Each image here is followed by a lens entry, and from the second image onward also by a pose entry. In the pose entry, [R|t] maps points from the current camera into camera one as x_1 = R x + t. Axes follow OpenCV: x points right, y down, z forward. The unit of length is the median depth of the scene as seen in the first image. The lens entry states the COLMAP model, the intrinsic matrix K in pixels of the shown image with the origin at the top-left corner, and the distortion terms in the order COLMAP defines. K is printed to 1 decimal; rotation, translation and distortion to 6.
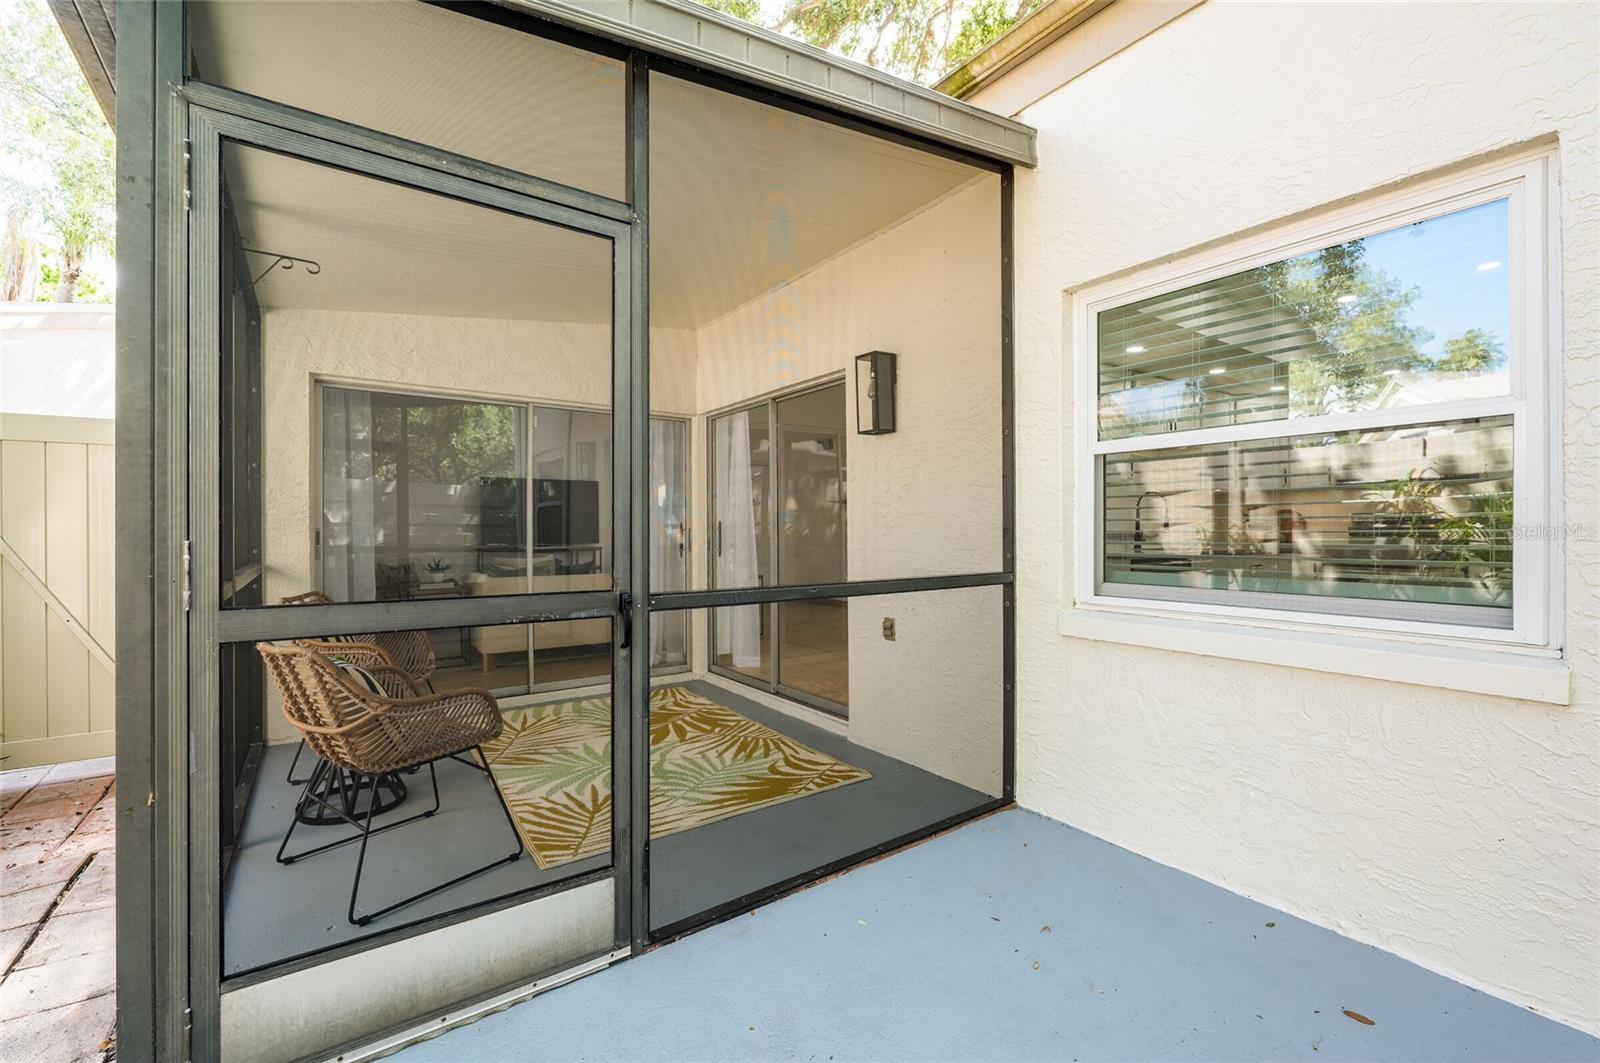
lens RADIAL K [[678.6, 0, 802.2], [0, 678.6, 530.8], [0, 0, 1]] dist [0.002513, -0.000749]
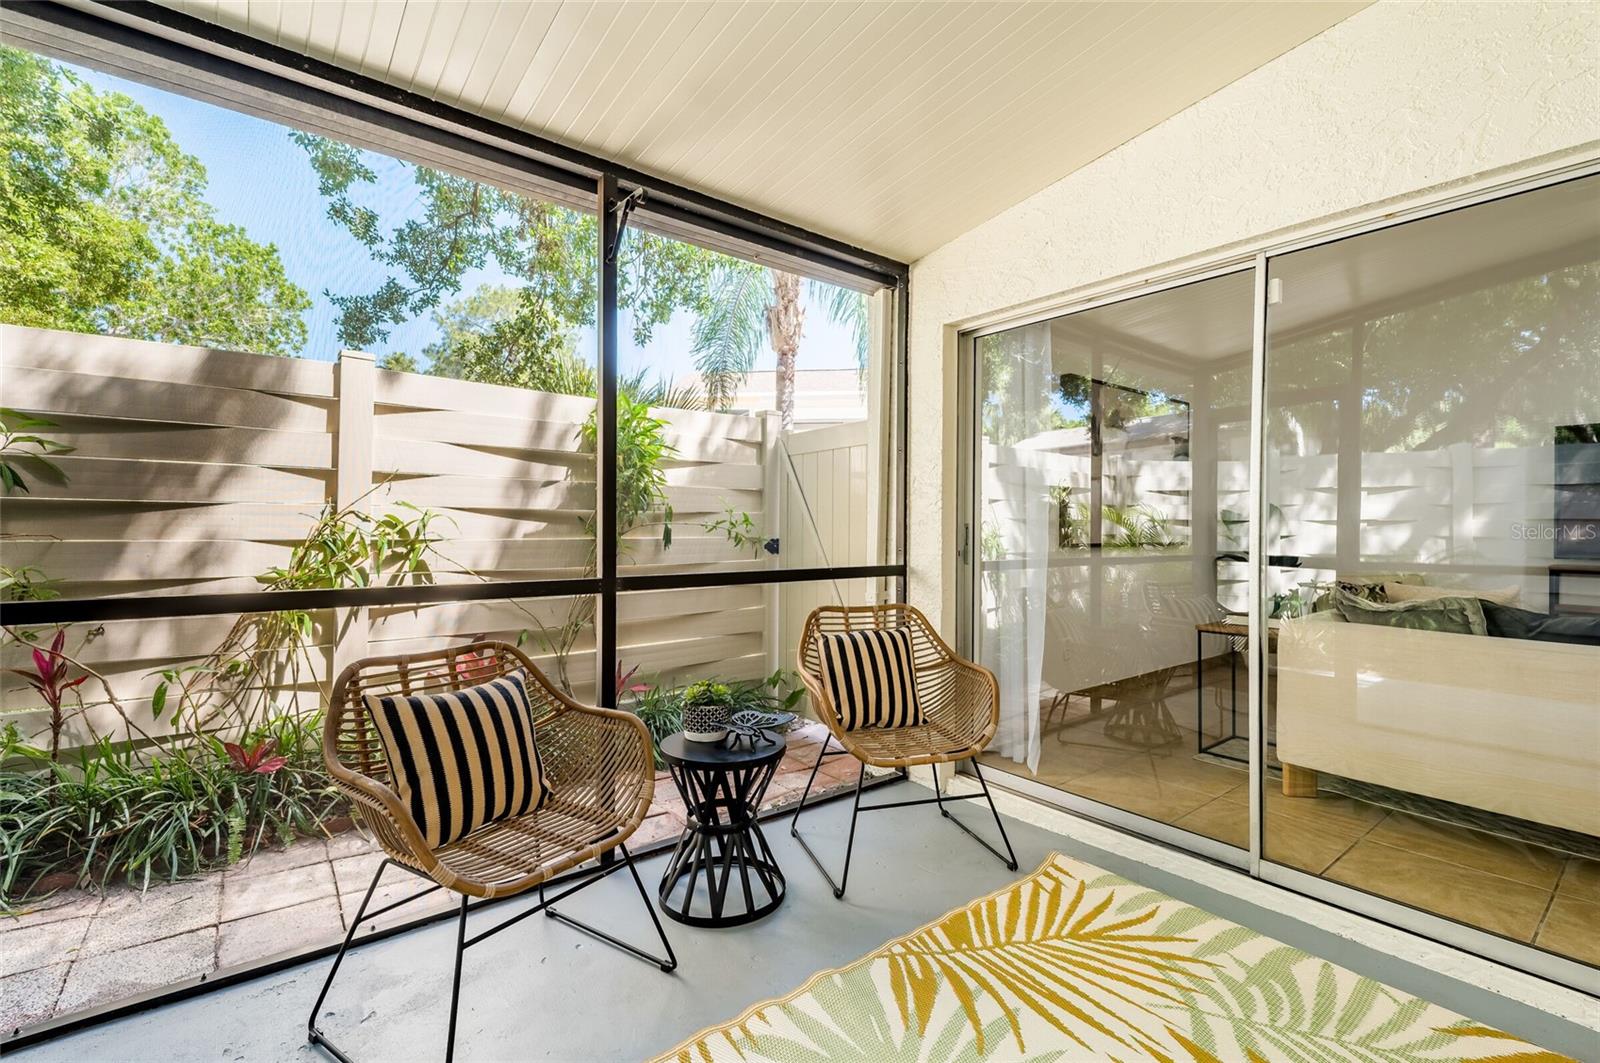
lens RADIAL K [[715.0, 0, 795.7], [0, 715.0, 534.4], [0, 0, 1]] dist [0.001054, -0.000019]
pose [[0.048749, 0.013636, -0.998718, 0.117165], [-0.008184, 0.999879, 0.013252, 0.000007], [0.998778, 0.007527, 0.048854, 1.031734]]
